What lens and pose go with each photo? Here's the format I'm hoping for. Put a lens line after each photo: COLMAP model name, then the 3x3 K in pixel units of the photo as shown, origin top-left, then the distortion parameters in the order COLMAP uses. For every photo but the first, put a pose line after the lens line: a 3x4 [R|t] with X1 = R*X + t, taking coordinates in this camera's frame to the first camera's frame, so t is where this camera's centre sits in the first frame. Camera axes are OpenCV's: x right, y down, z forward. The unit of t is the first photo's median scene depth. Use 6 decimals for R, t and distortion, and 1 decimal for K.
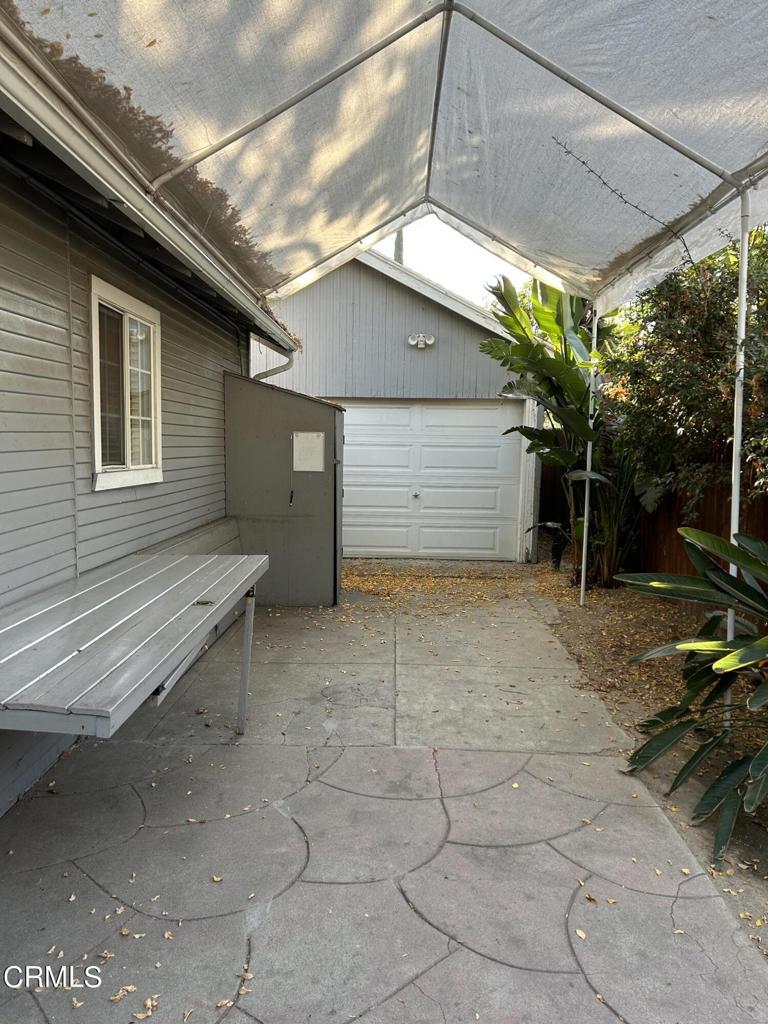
lens RADIAL K [[767.2, 0, 378.5], [0, 767.2, 510.3], [0, 0, 1]] dist [0.057058, -0.060692]
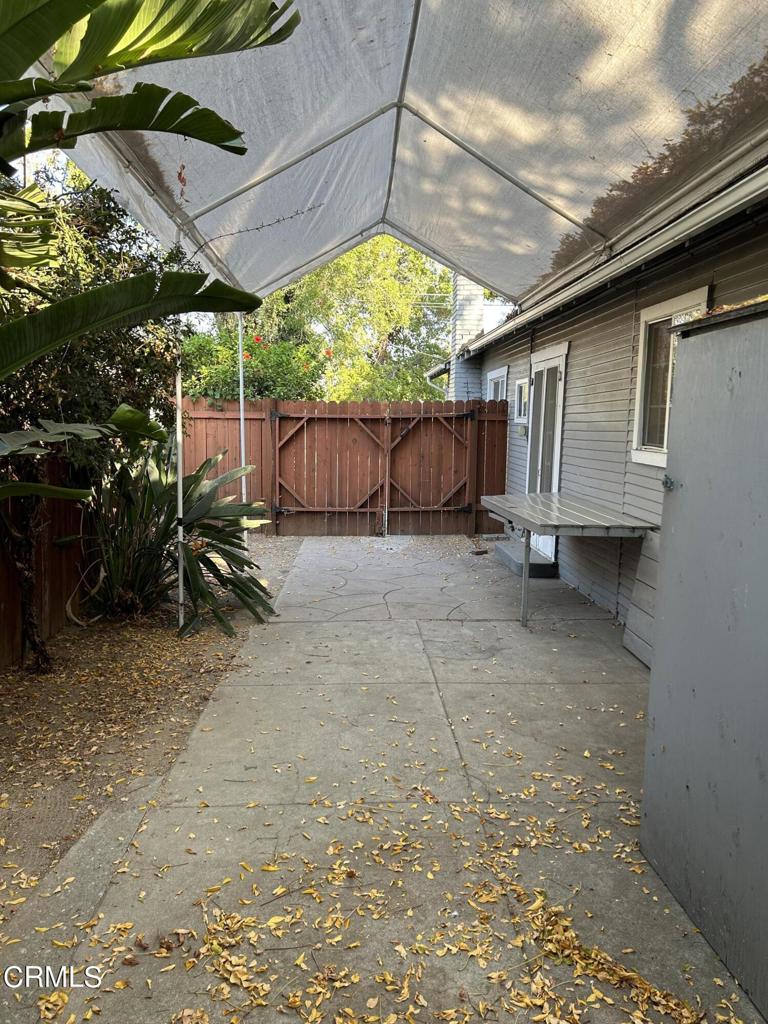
lens RADIAL K [[767.2, 0, 382.2], [0, 767.2, 517.6], [0, 0, 1]] dist [0.057058, -0.060692]
pose [[-0.997631, -0.022041, -0.065169, 0.162649], [-0.035519, 0.976288, 0.213541, -0.183107], [0.058917, 0.215350, -0.974758, 2.060551]]
